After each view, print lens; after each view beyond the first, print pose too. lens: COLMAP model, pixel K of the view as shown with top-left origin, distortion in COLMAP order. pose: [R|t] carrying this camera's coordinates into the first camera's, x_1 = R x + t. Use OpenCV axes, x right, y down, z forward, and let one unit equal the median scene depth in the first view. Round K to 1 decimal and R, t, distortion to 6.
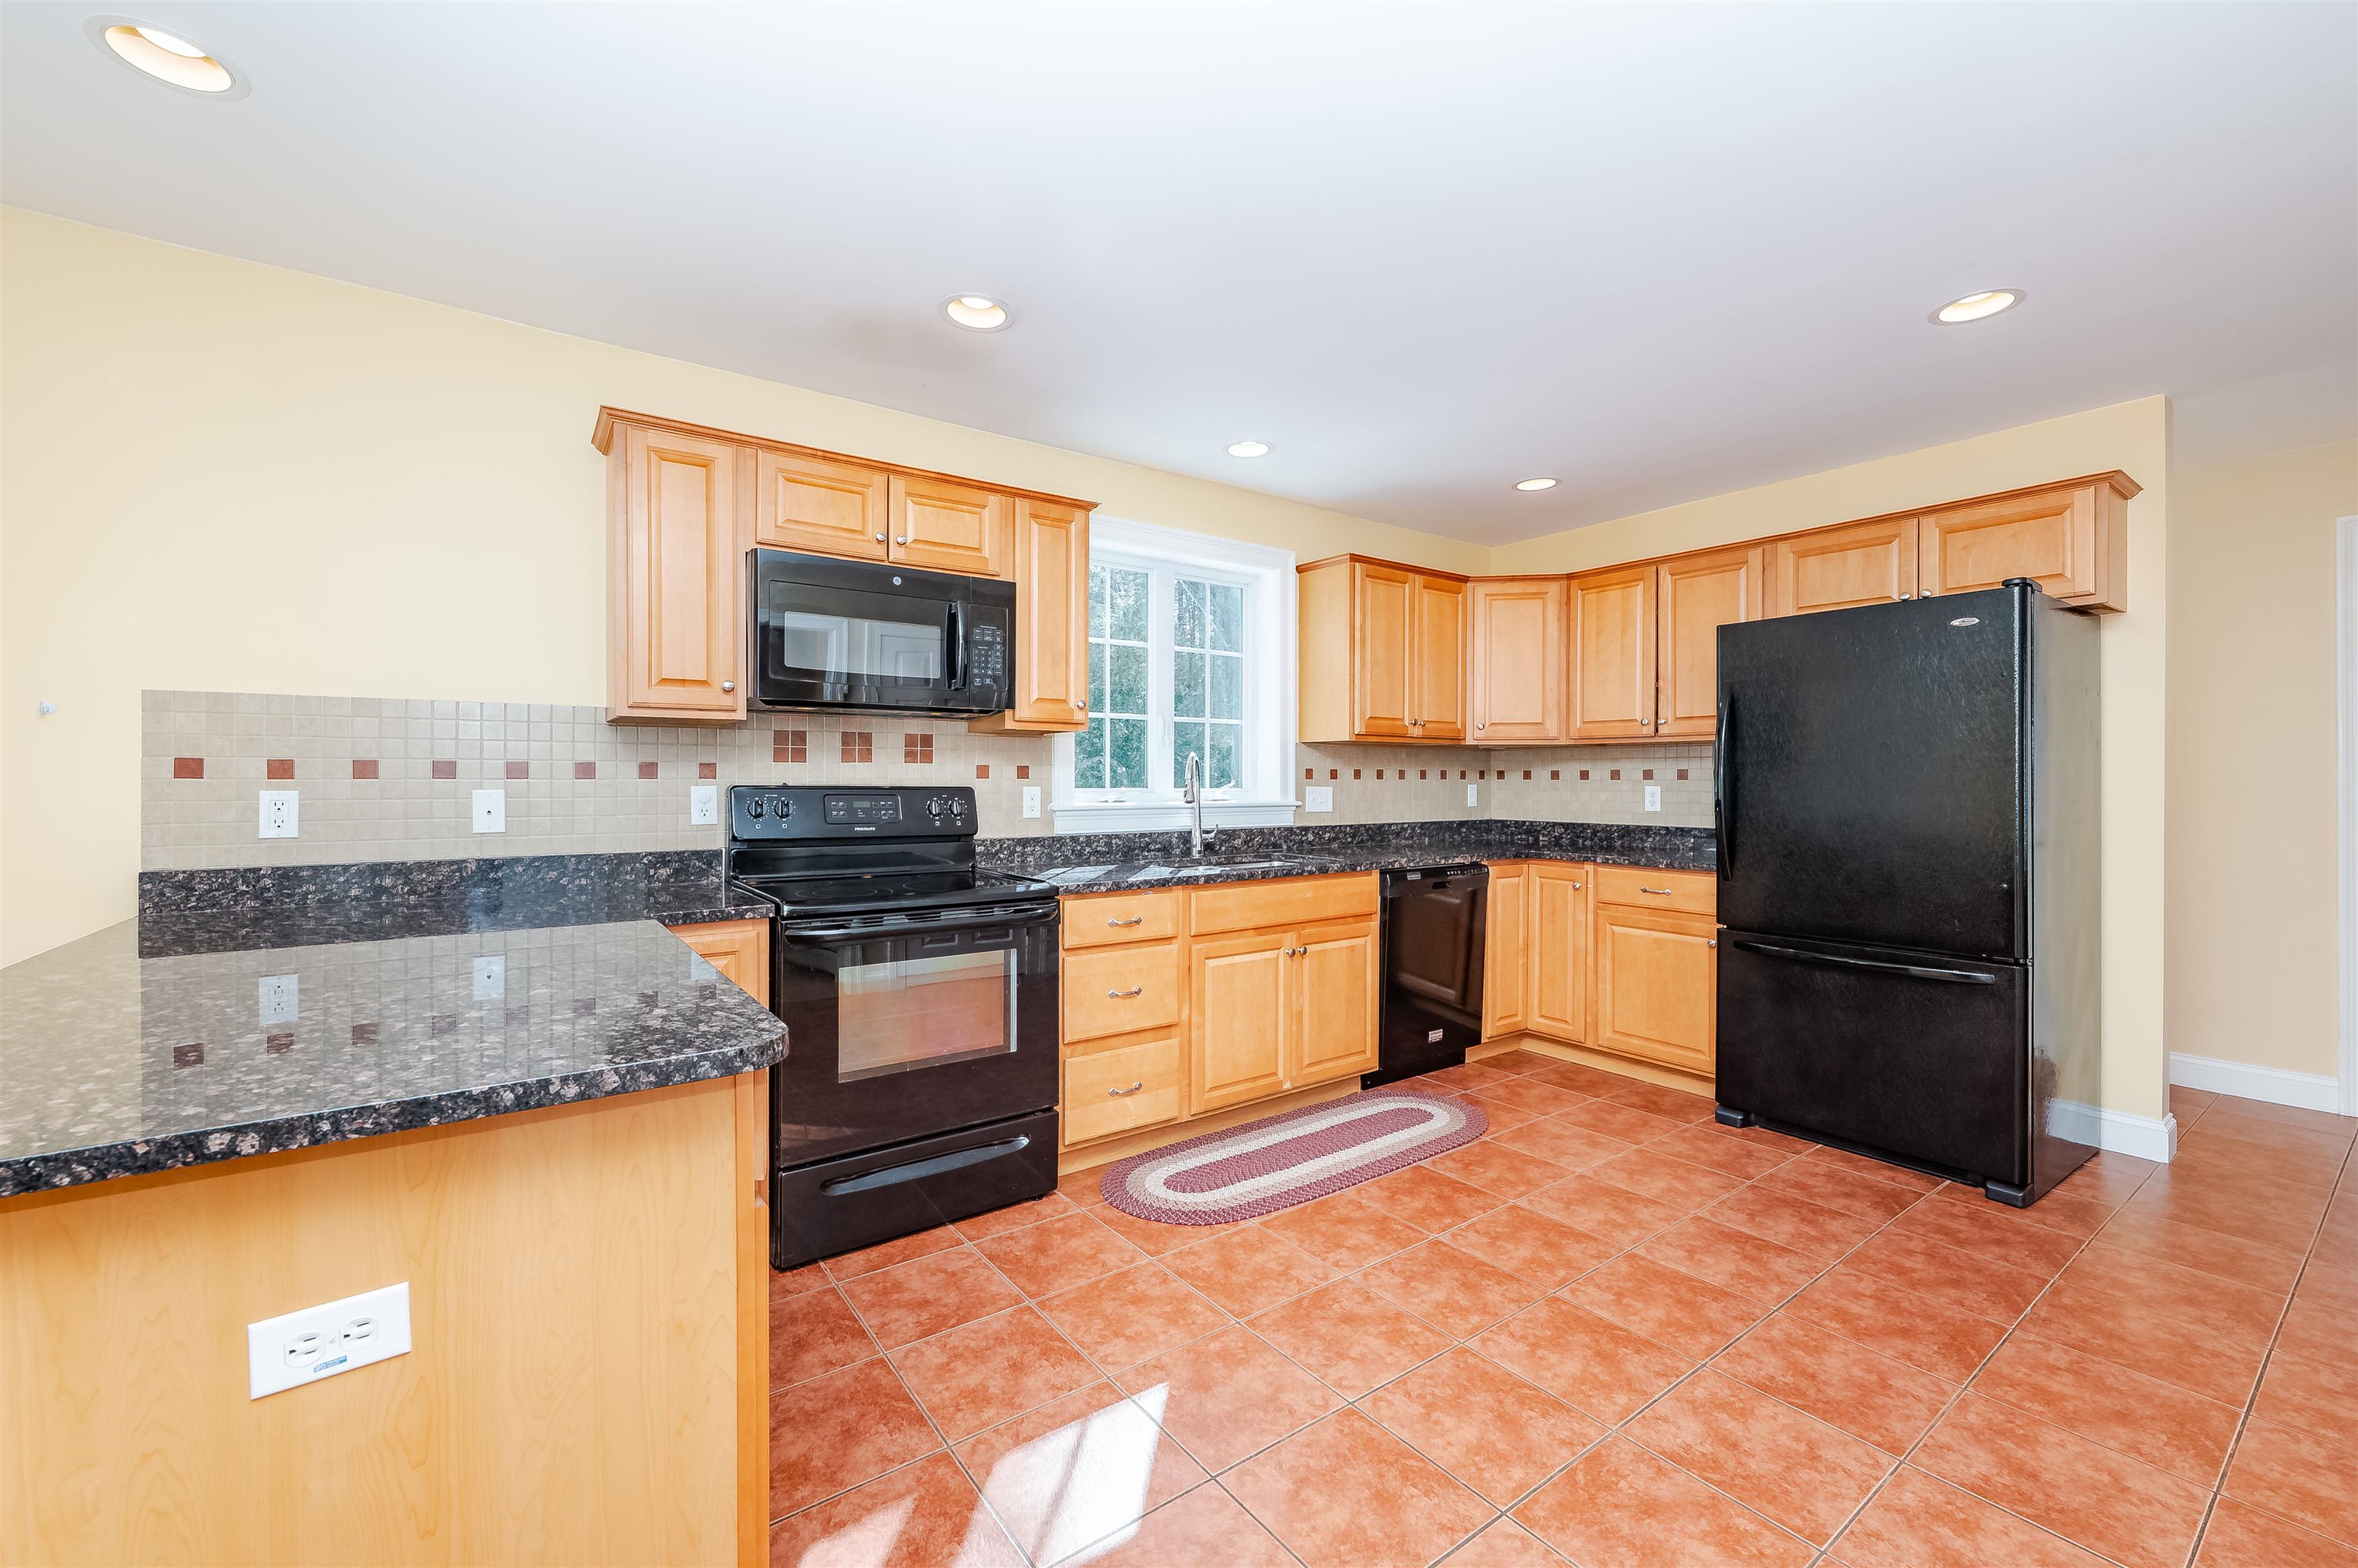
lens RADIAL K [[947.8, 0, 1171.1], [0, 947.8, 778.5], [0, 0, 1]] dist [-0.004797, 0.001567]
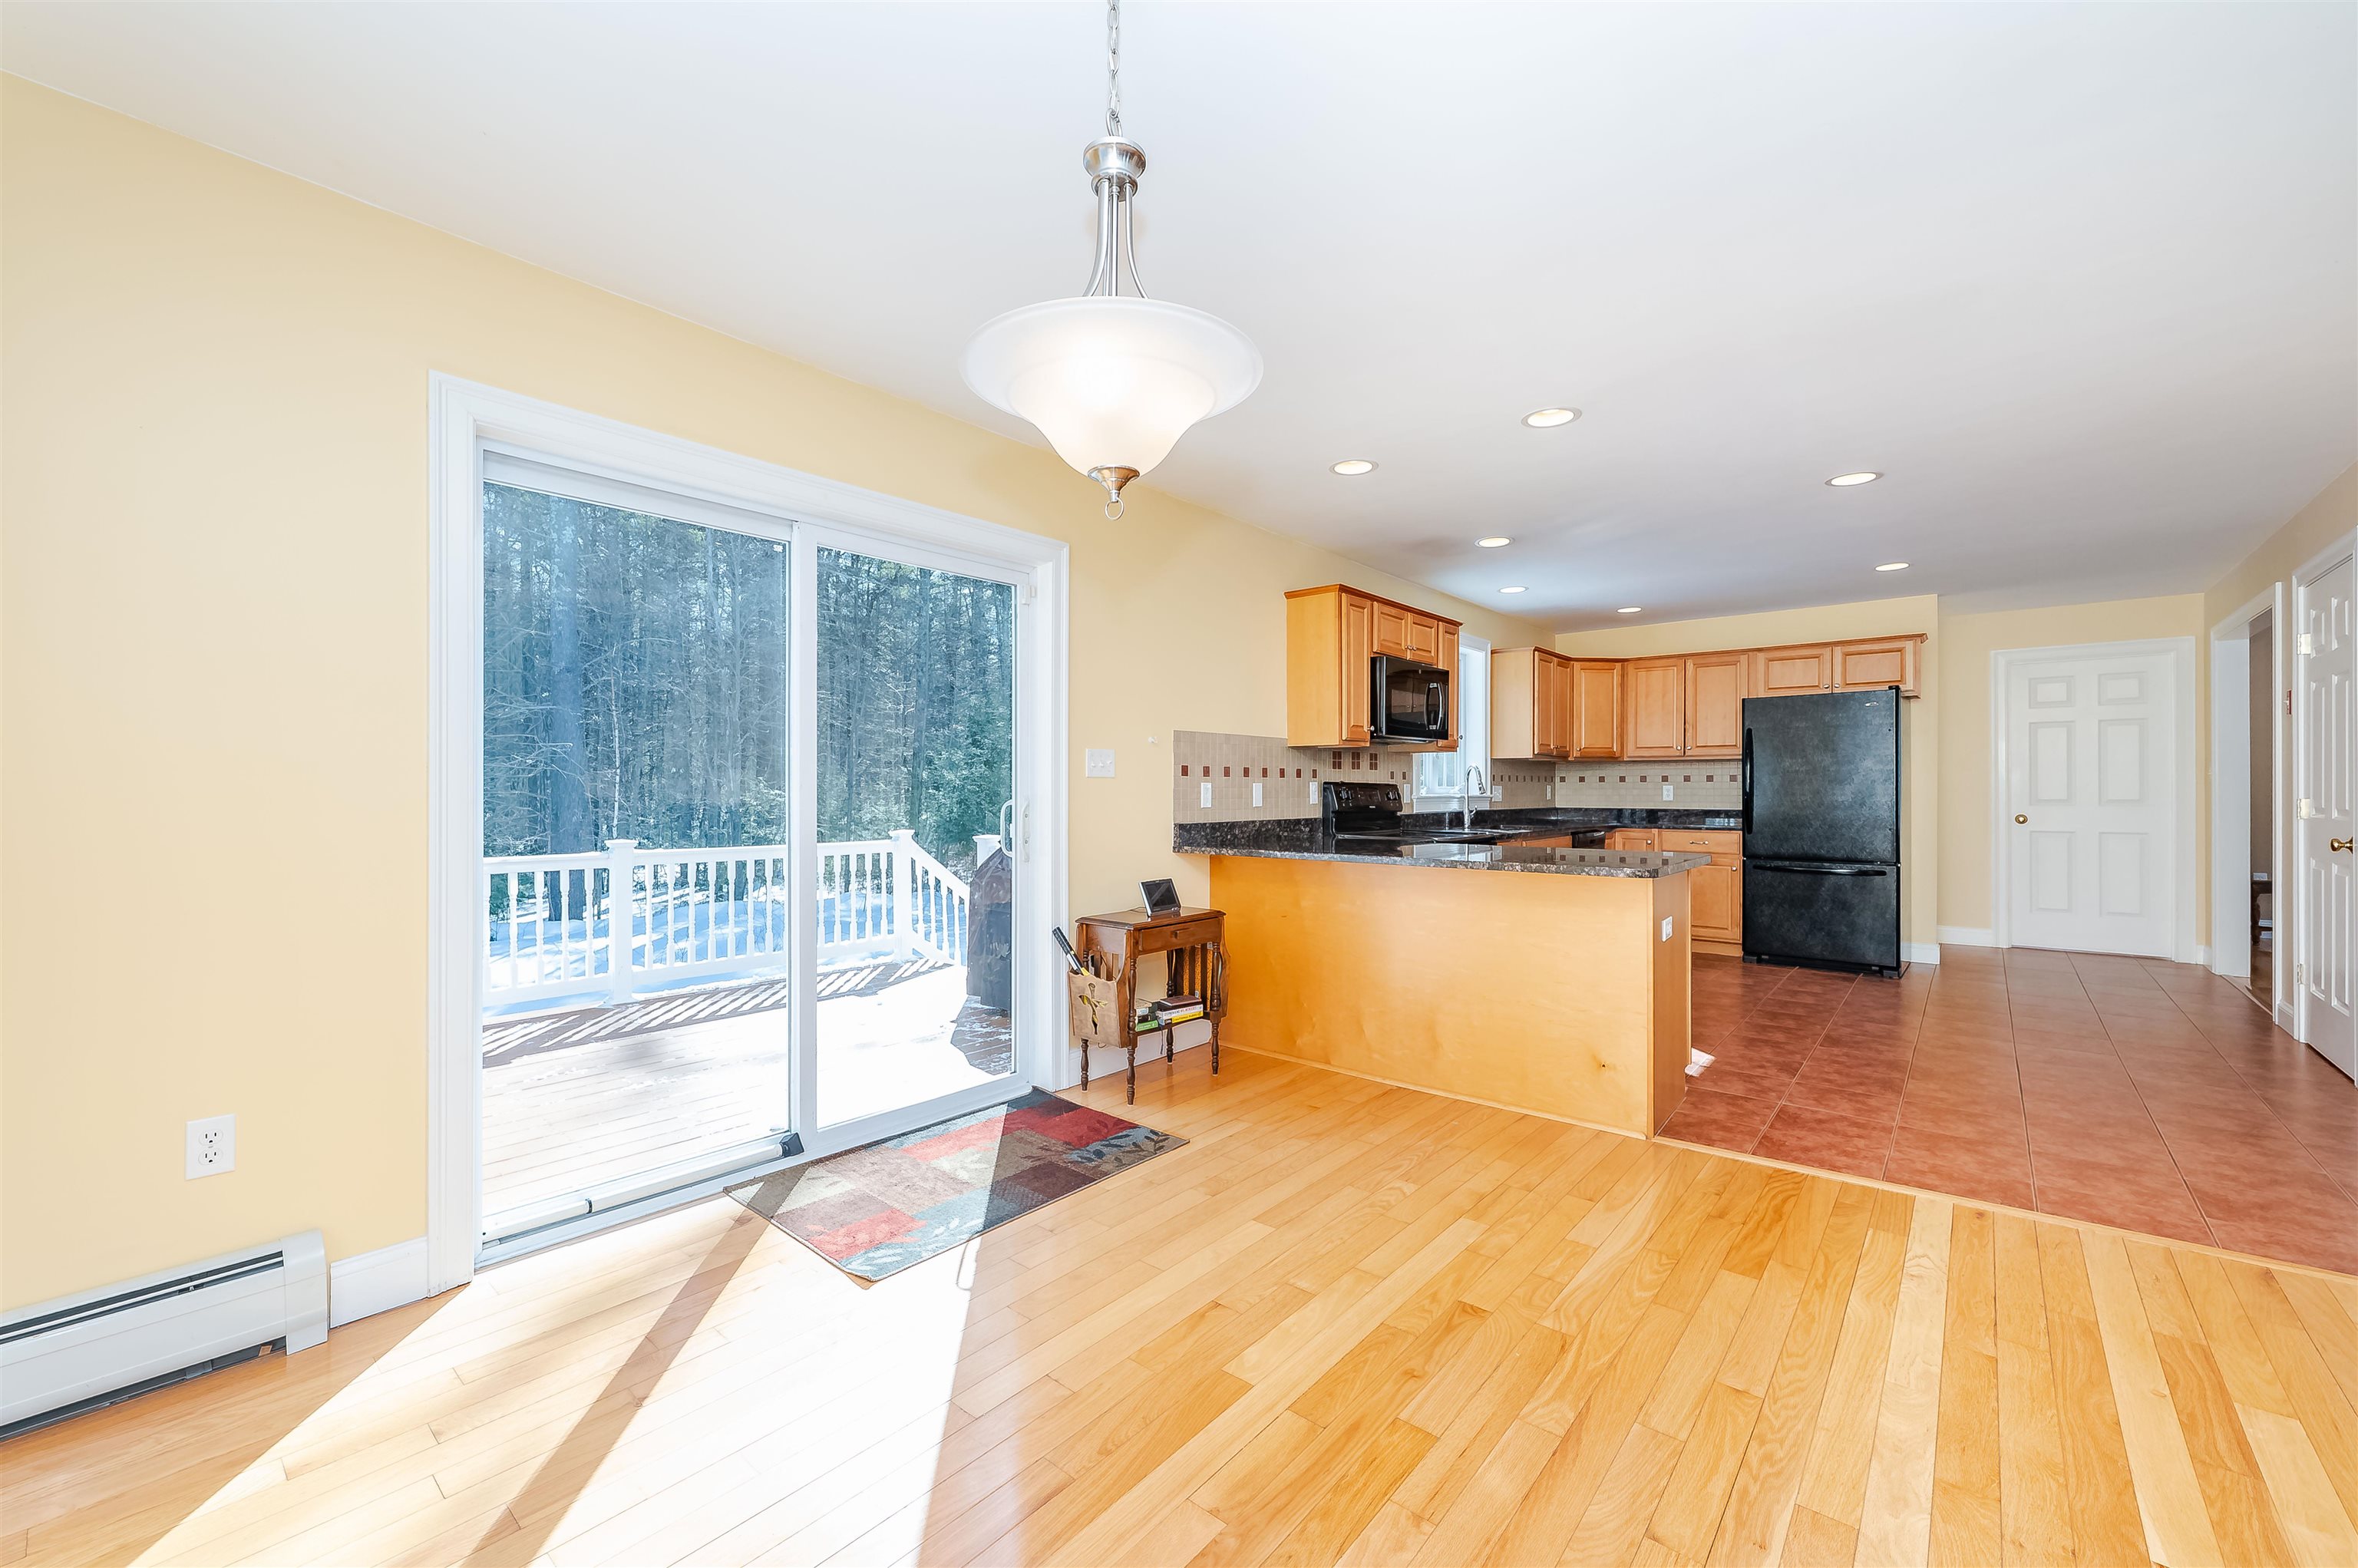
lens RADIAL K [[947.8, 0, 1158.3], [0, 947.8, 792.1], [0, 0, 1]] dist [-0.004797, 0.001567]
pose [[0.973767, 0.002619, 0.227534, -1.104630], [-0.005342, 0.999921, 0.011349, 0.007500], [-0.227486, -0.012266, 0.973704, -0.639397]]
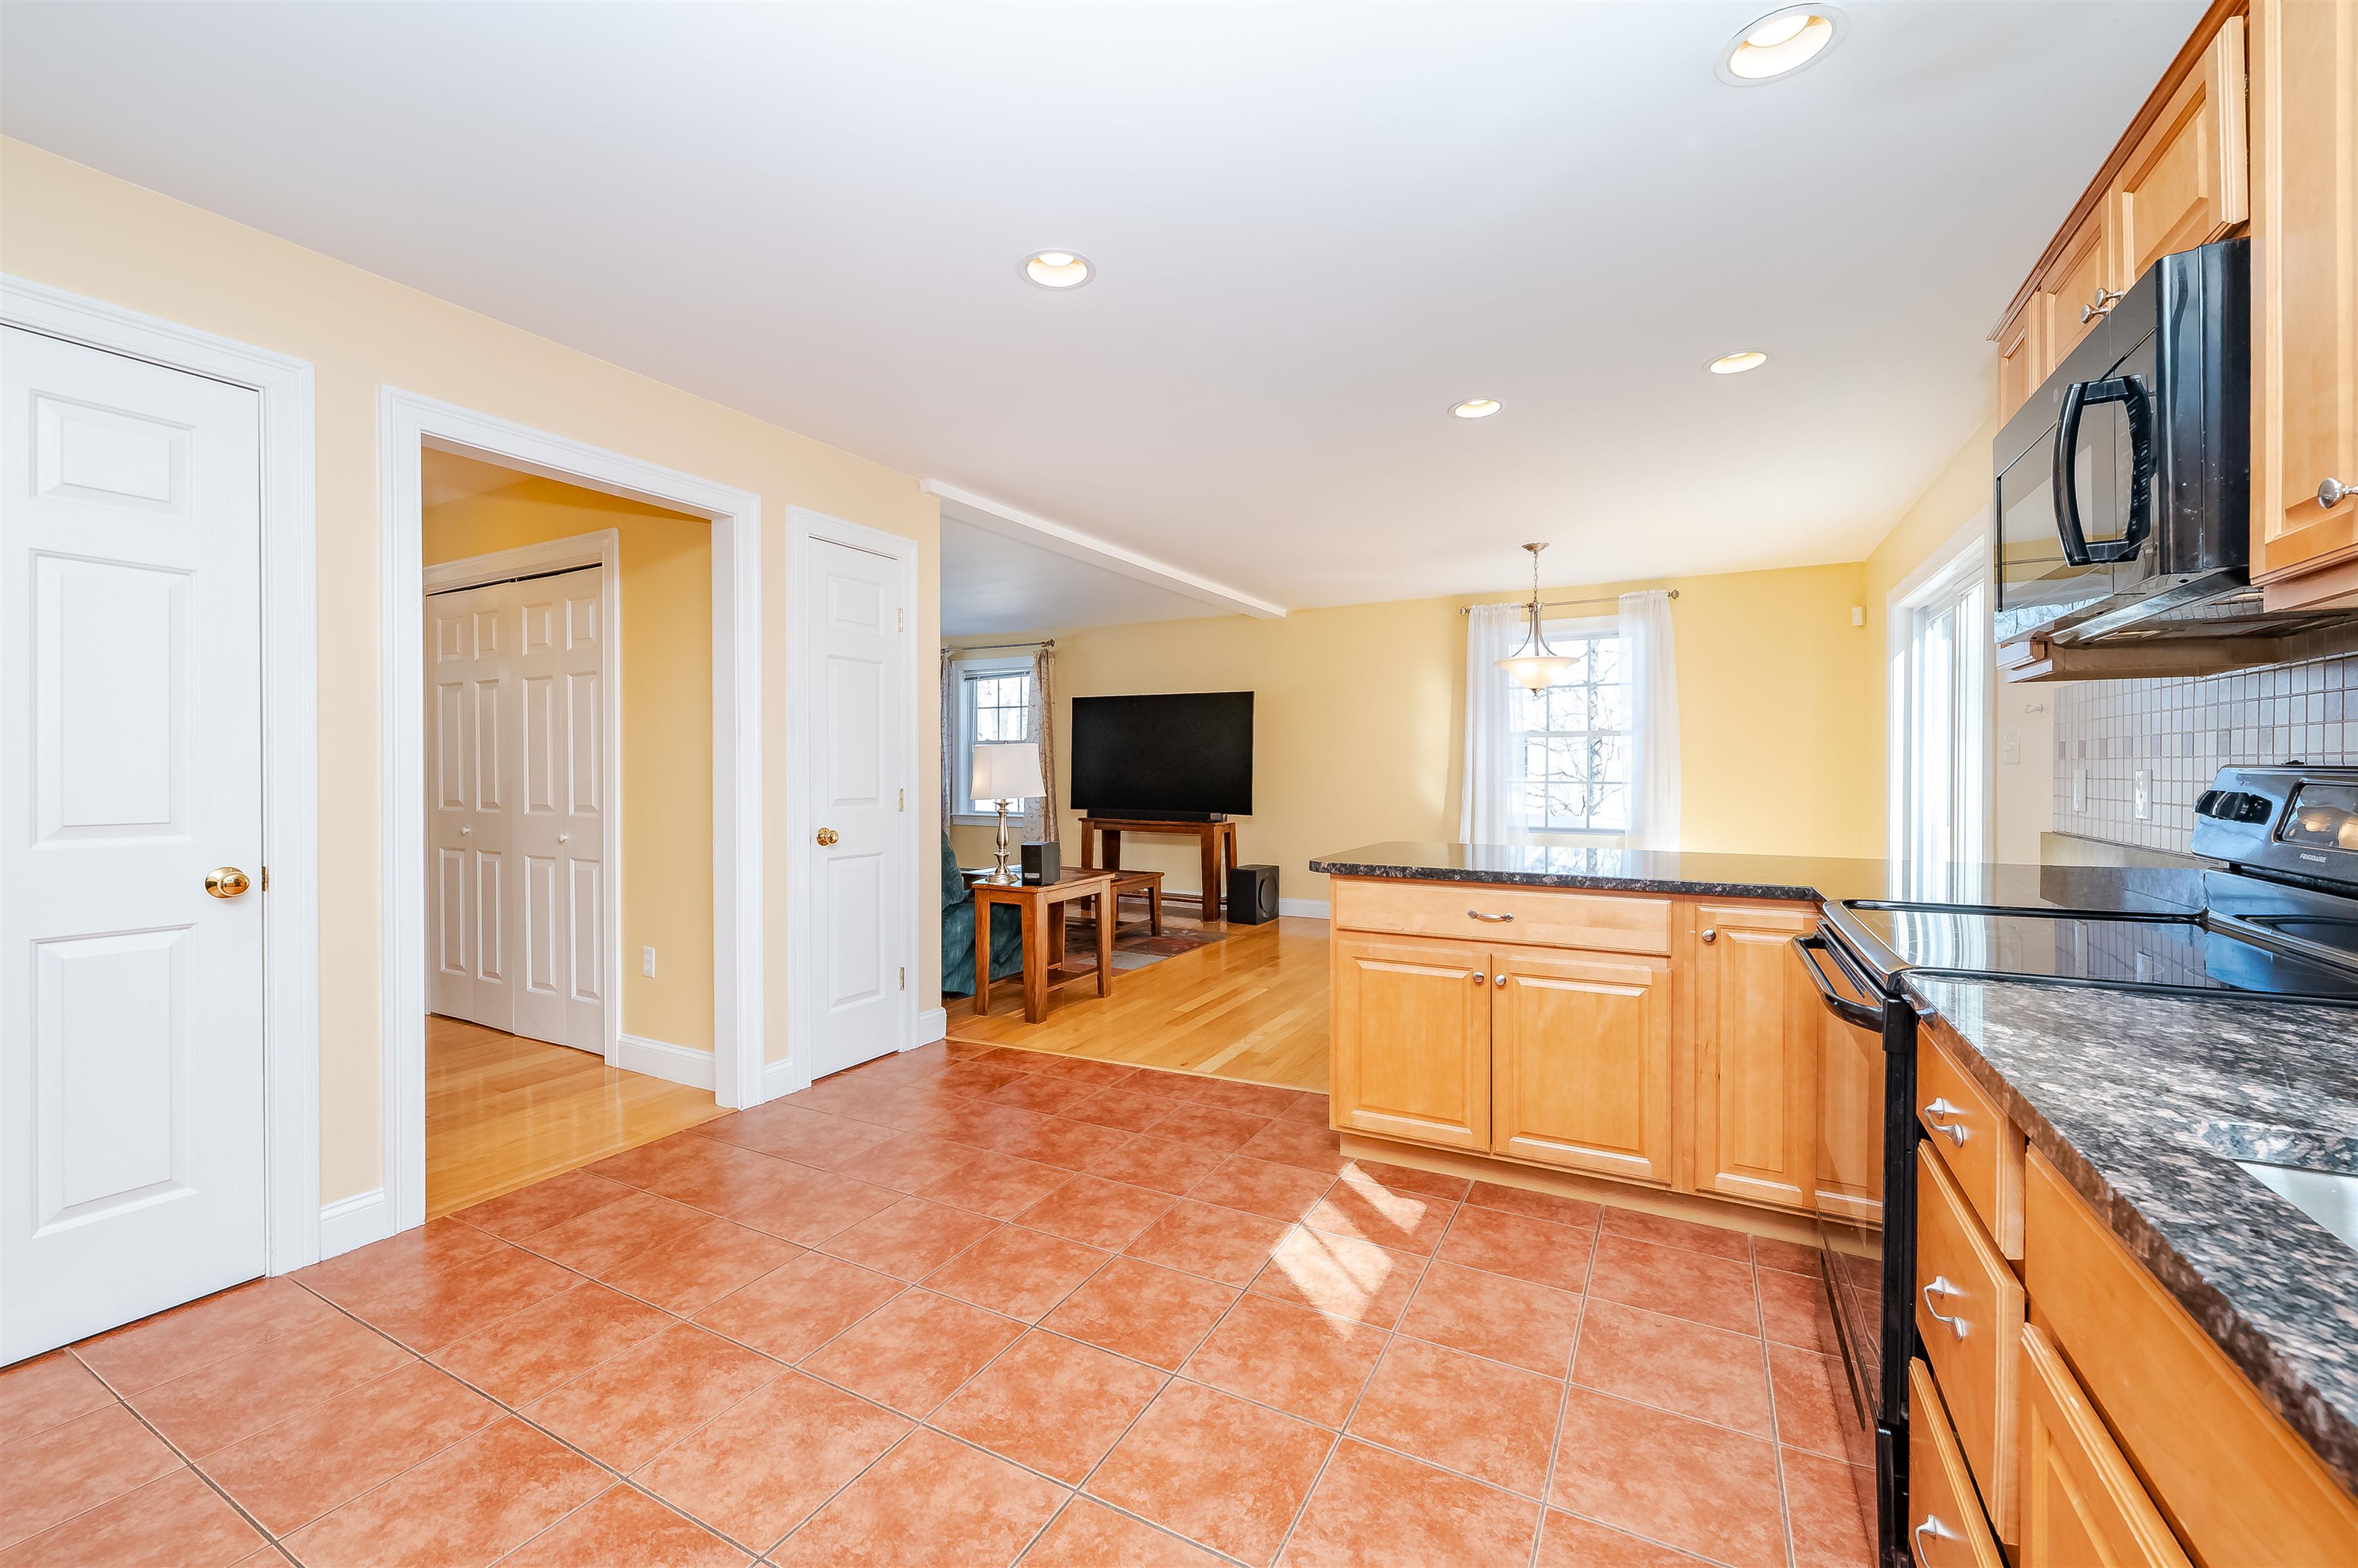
lens RADIAL K [[947.8, 0, 1163.1], [0, 947.8, 775.0], [0, 0, 1]] dist [-0.004797, 0.001567]
pose [[-0.904259, 0.004512, -0.426961, 0.380868], [0.005276, 0.999986, -0.000606, 0.011197], [0.426952, -0.002800, -0.904270, 1.155750]]
